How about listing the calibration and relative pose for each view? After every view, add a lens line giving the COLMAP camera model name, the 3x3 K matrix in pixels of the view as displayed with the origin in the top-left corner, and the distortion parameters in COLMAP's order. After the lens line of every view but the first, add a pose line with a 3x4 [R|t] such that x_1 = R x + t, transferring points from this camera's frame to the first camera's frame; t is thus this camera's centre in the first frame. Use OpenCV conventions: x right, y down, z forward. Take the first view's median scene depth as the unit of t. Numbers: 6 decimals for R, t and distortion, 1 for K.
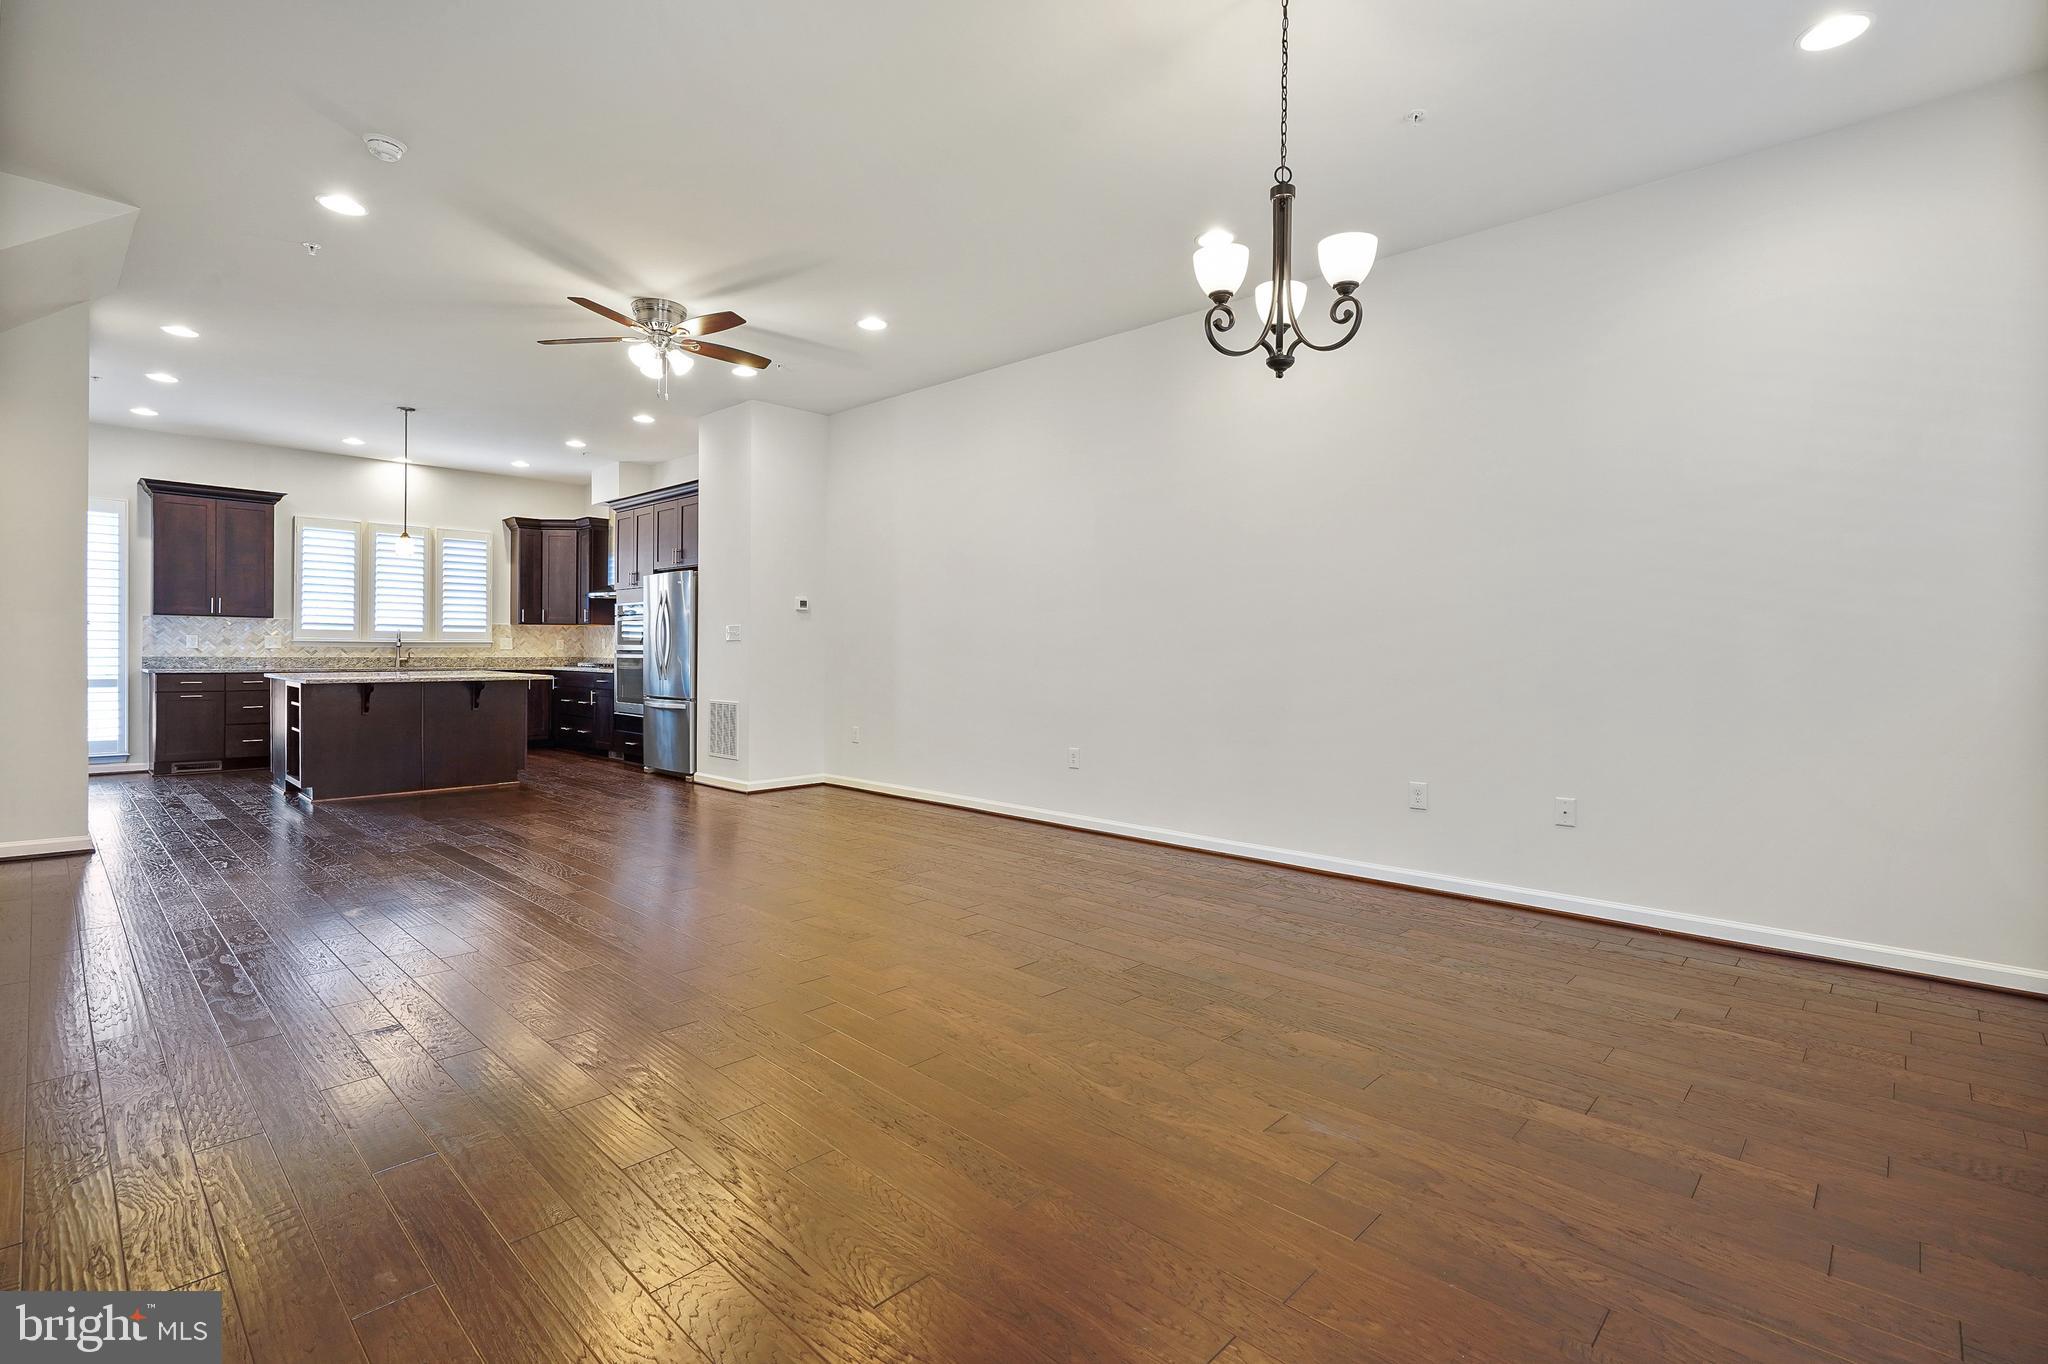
lens RADIAL K [[927.6, 0, 1015.0], [0, 927.6, 656.5], [0, 0, 1]] dist [-0.001365, -0.000161]
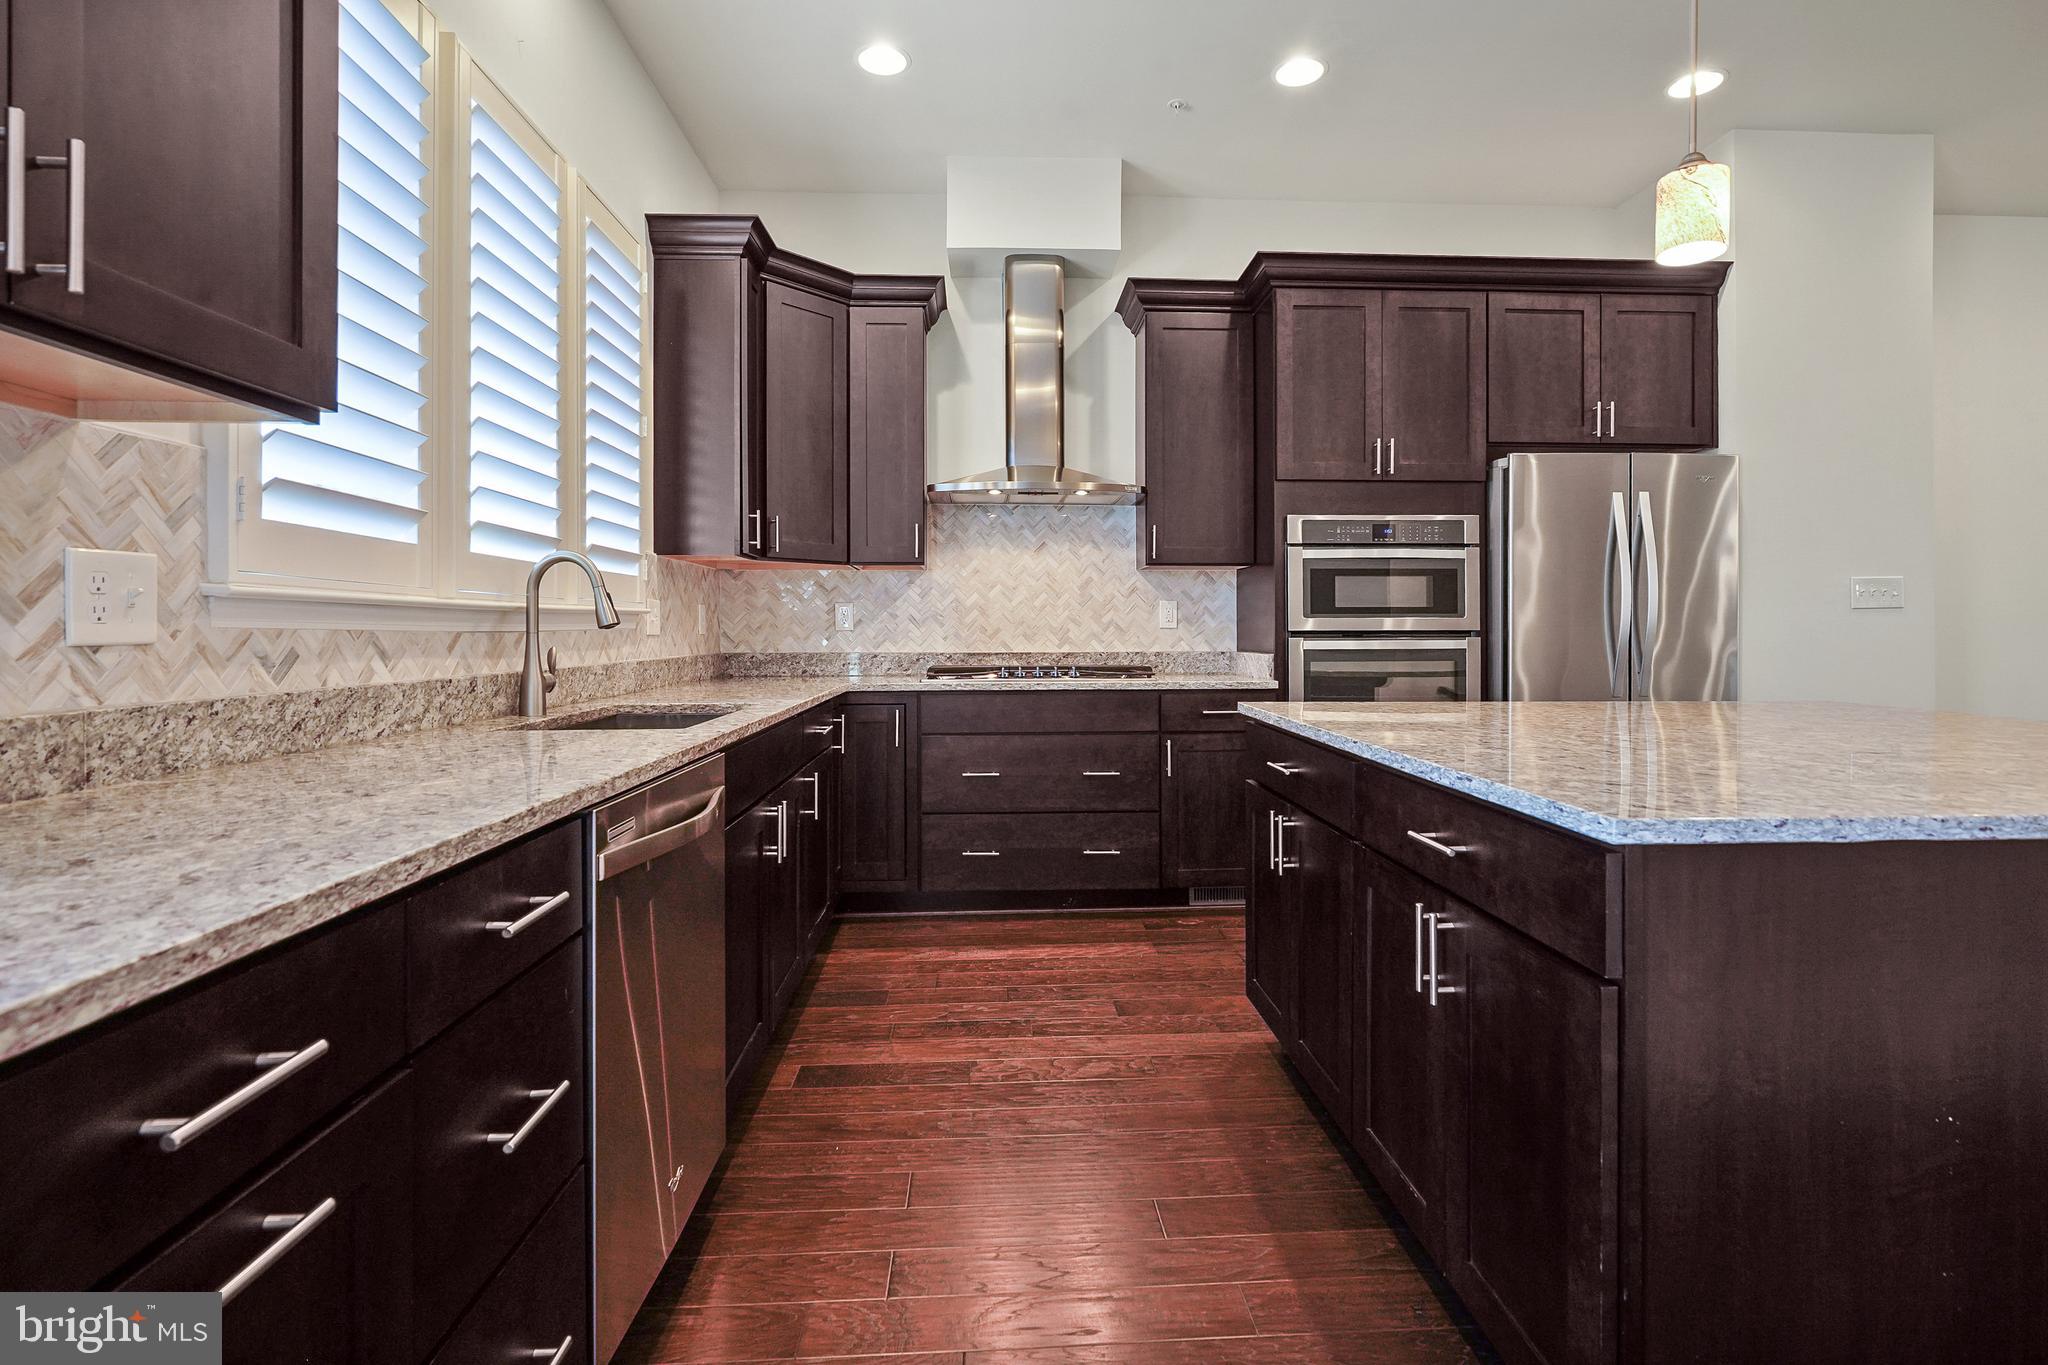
lens RADIAL K [[950.5, 0, 1023.1], [0, 950.5, 629.5], [0, 0, 1]] dist [0.001172, 0.000231]
pose [[0.693560, -0.008406, 0.720349, -0.770237], [0.011574, 0.999933, 0.000525, -0.008881], [-0.720306, 0.007974, 0.693611, 0.765520]]
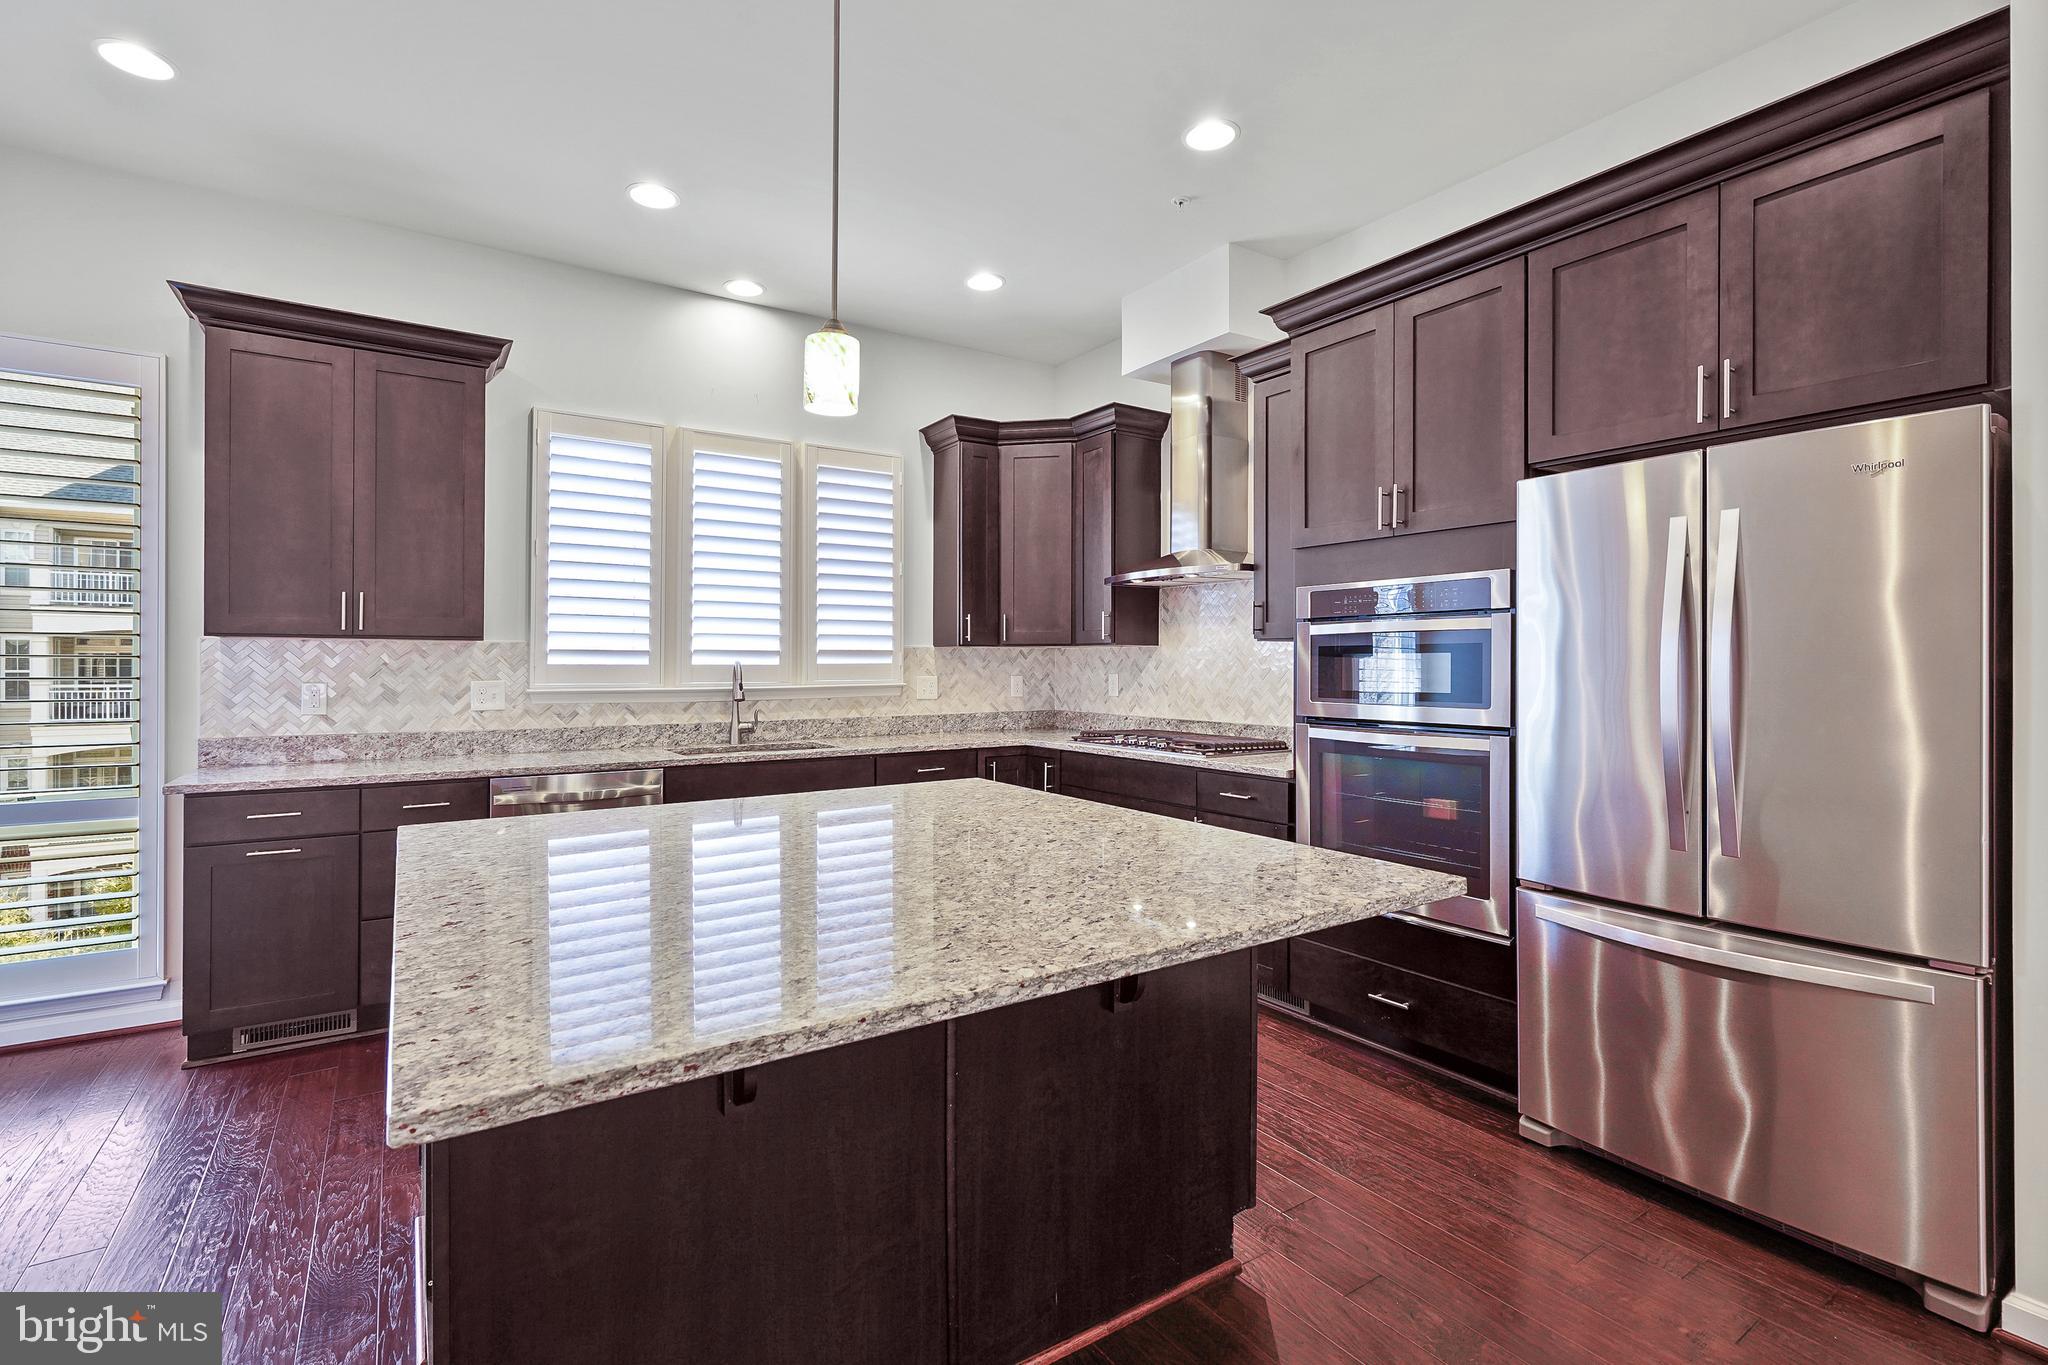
lens RADIAL K [[927.6, 0, 1015.0], [0, 927.6, 657.0], [0, 0, 1]] dist [-0.001365, -0.000161]
pose [[0.974807, -0.010127, -0.222820, -0.439678], [0.006866, 0.999858, -0.015407, -0.023948], [0.222945, 0.013489, 0.974738, 0.599440]]
